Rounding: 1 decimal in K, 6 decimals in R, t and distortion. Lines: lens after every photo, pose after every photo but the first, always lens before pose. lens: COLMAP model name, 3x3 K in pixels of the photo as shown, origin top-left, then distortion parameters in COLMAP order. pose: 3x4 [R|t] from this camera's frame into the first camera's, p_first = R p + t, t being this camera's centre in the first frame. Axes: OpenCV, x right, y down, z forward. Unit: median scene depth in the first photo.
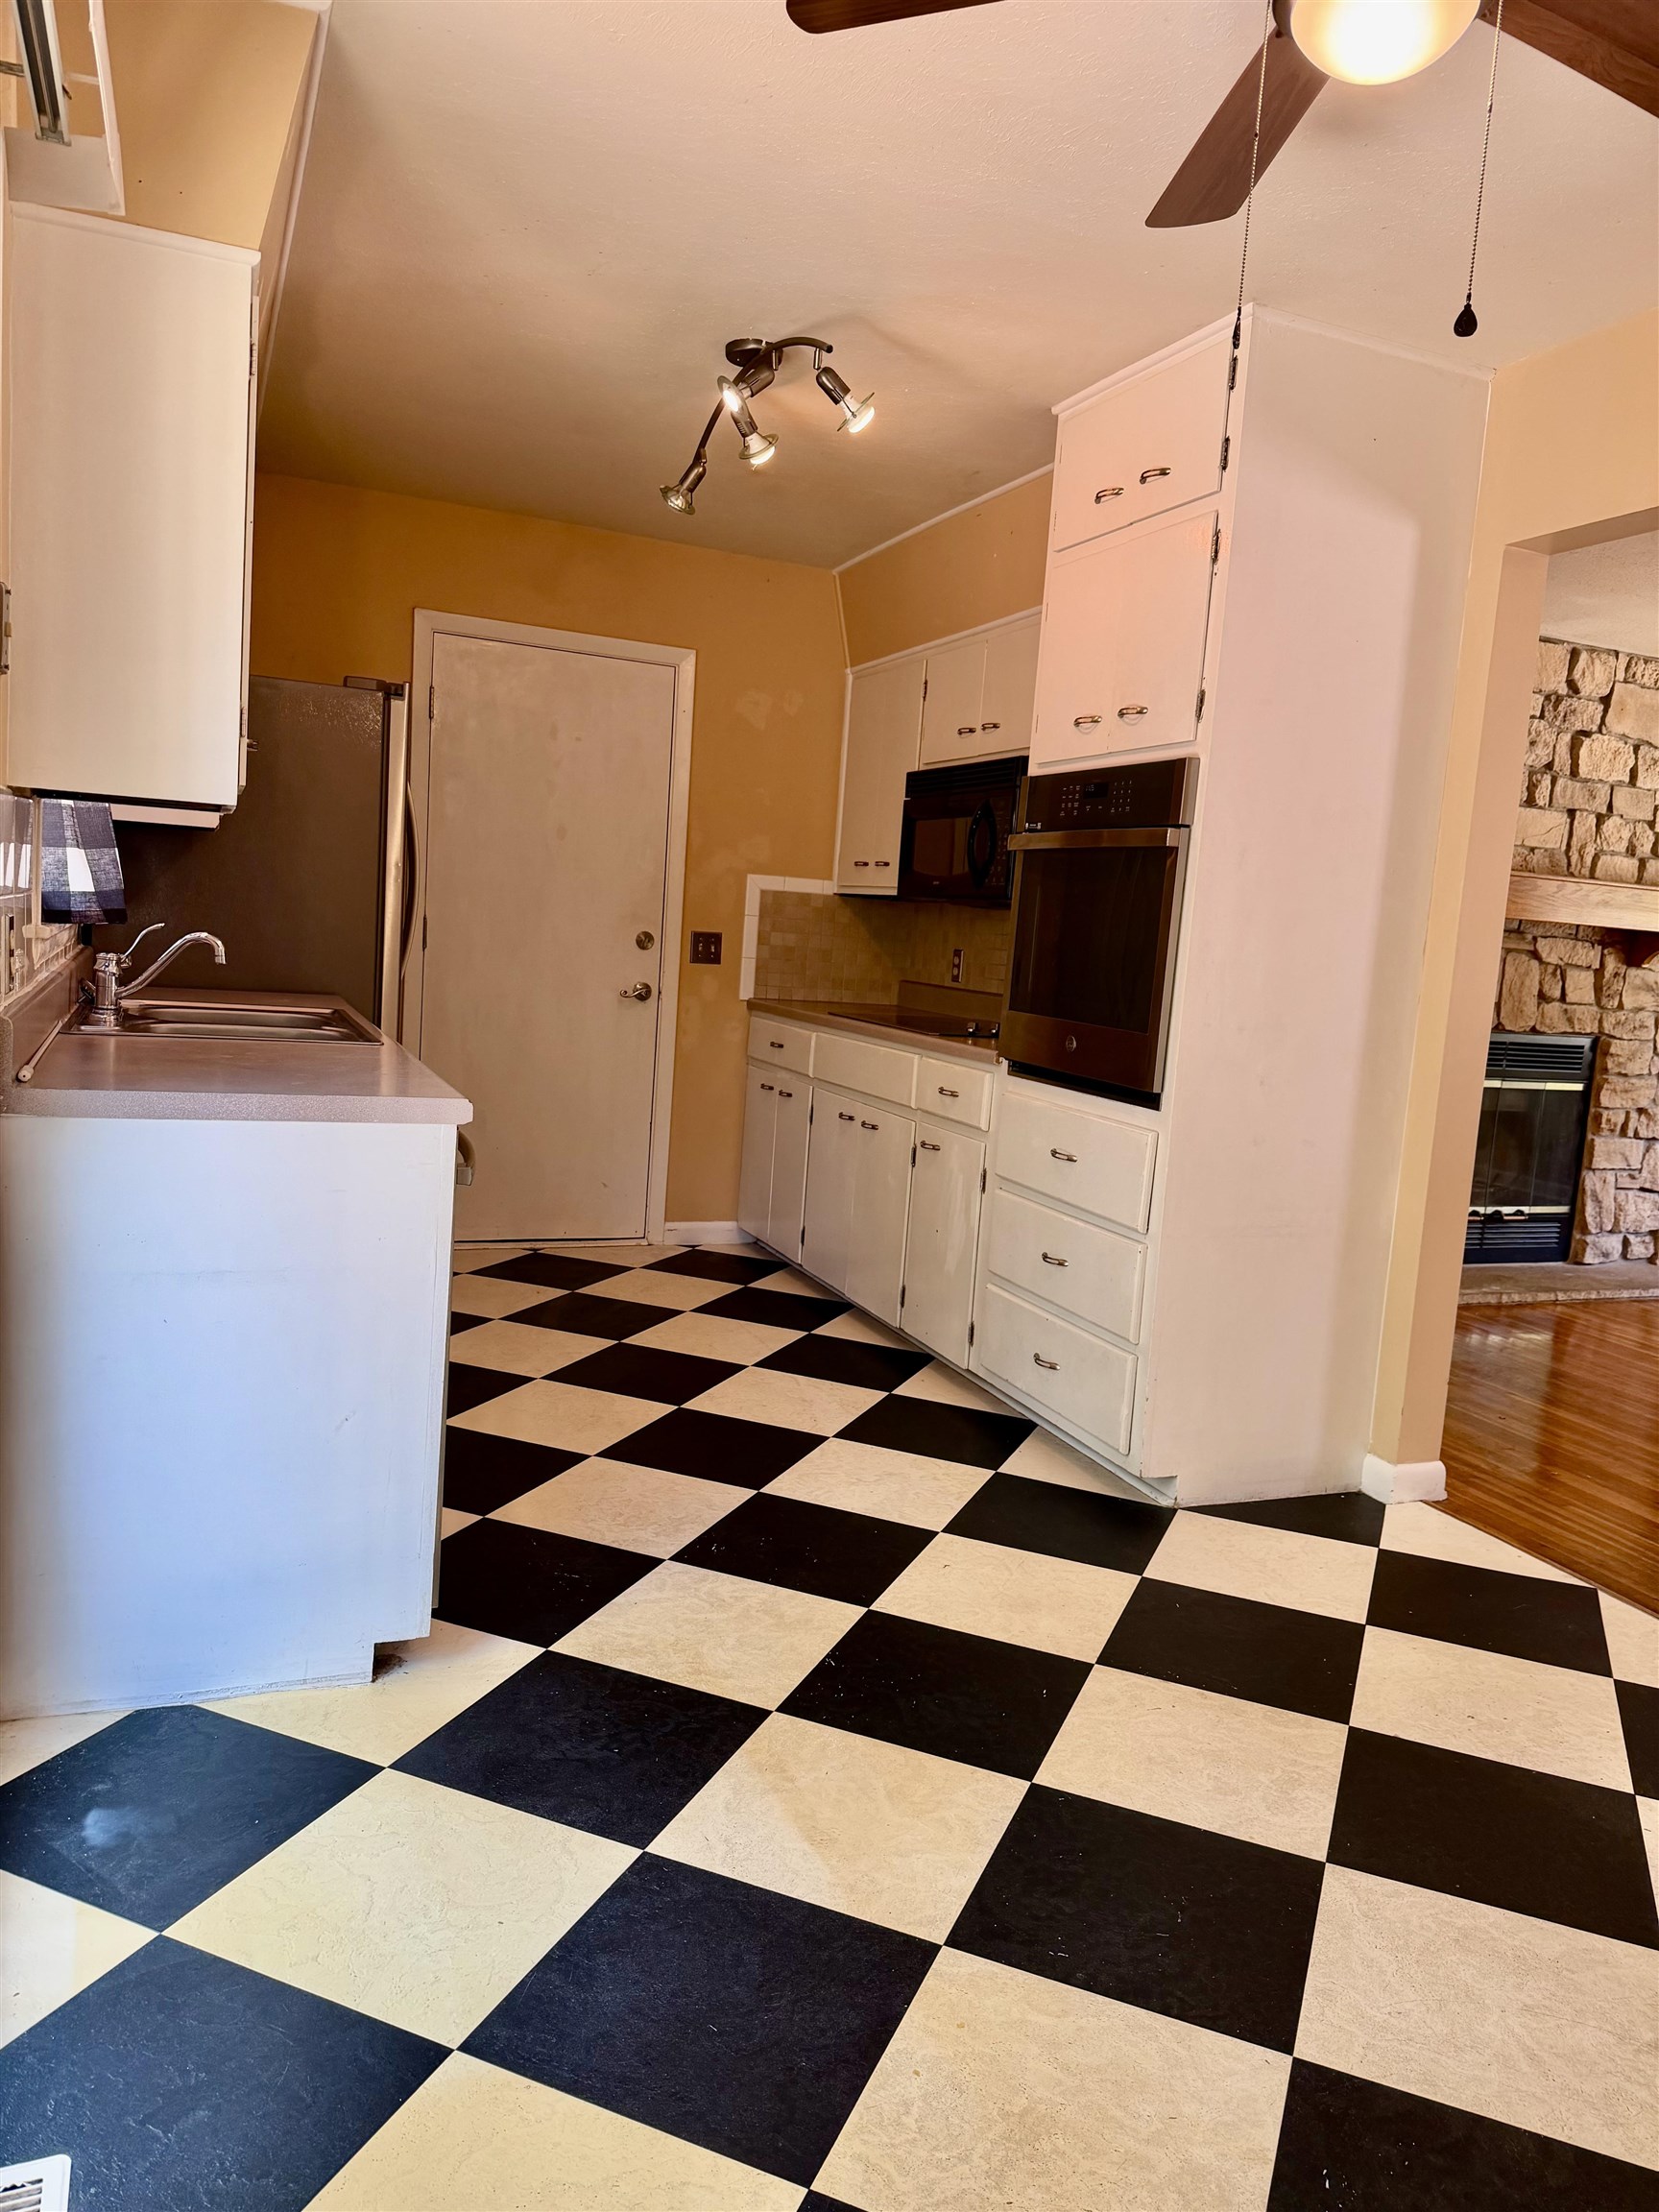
lens RADIAL K [[1553.7, 0, 839.5], [0, 1553.7, 1103.6], [0, 0, 1]] dist [0.183515, -0.283457]
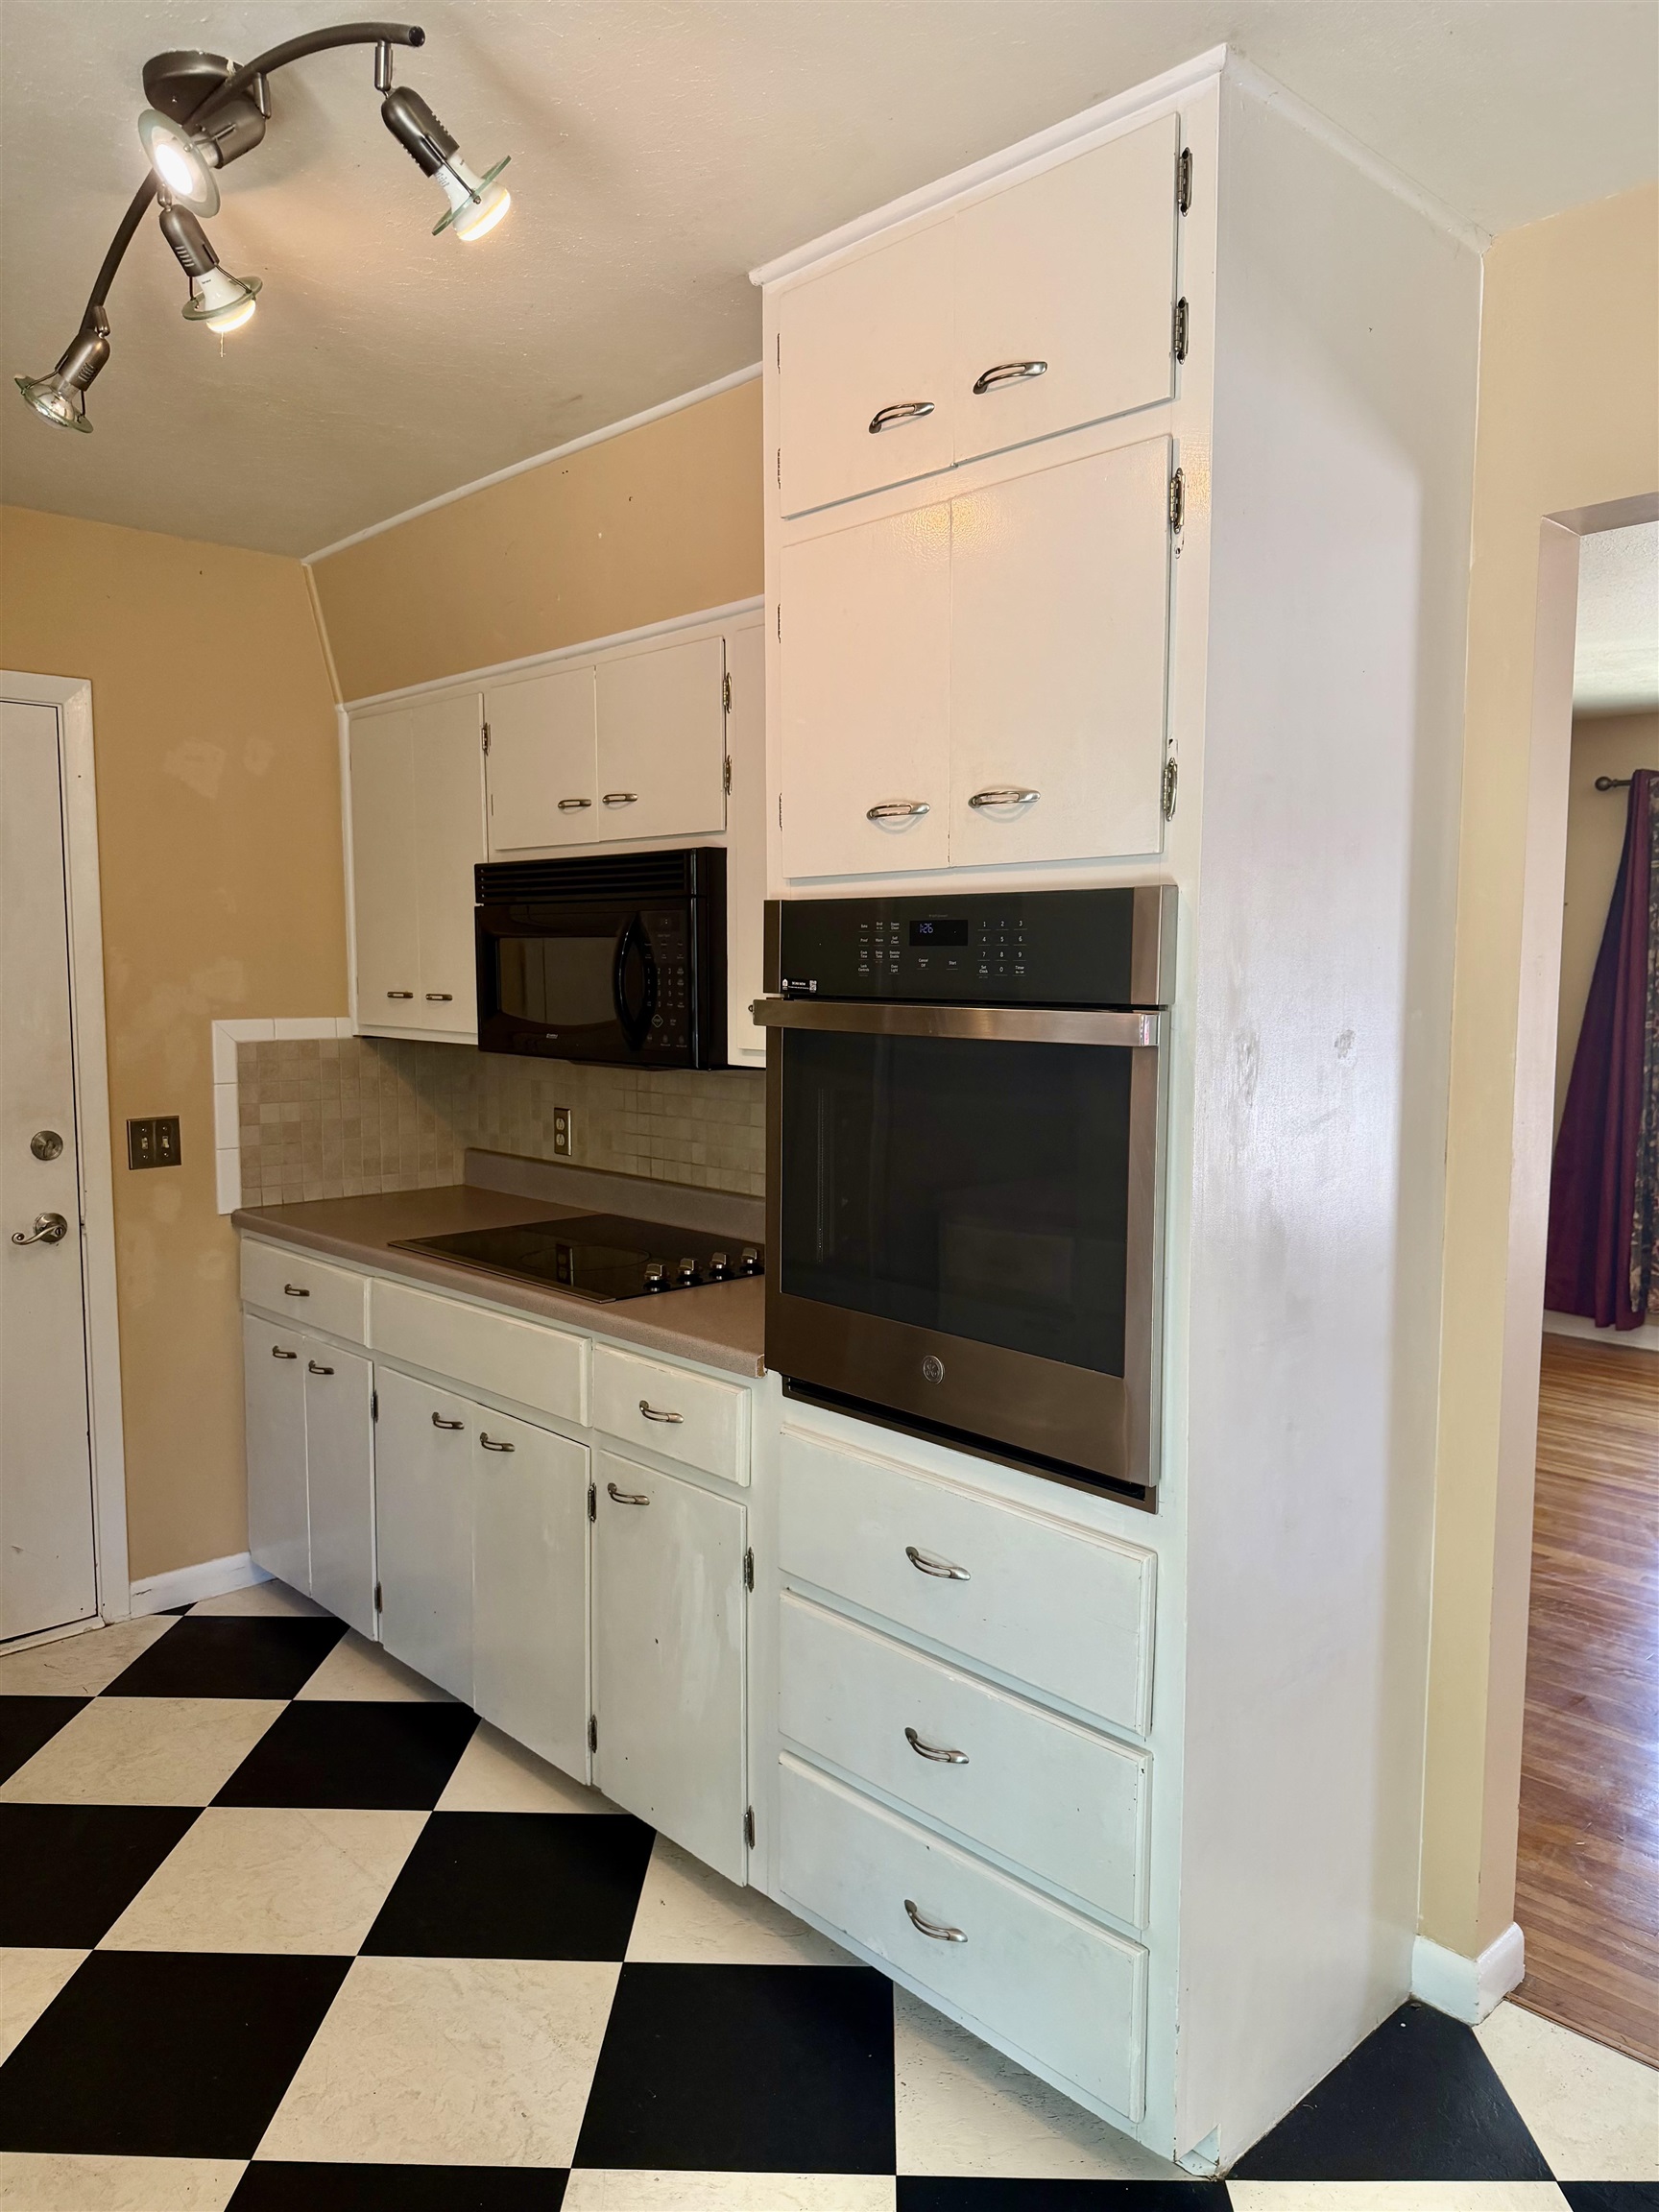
lens RADIAL K [[1562.8, 0, 829.5], [0, 1562.8, 1106.0], [0, 0, 1]] dist [0.106693, -0.157453]
pose [[0.936208, -0.104746, 0.335475, -0.052551], [0.107384, 0.994160, 0.010732, -0.111463], [-0.334639, 0.025978, 0.941988, 0.365057]]
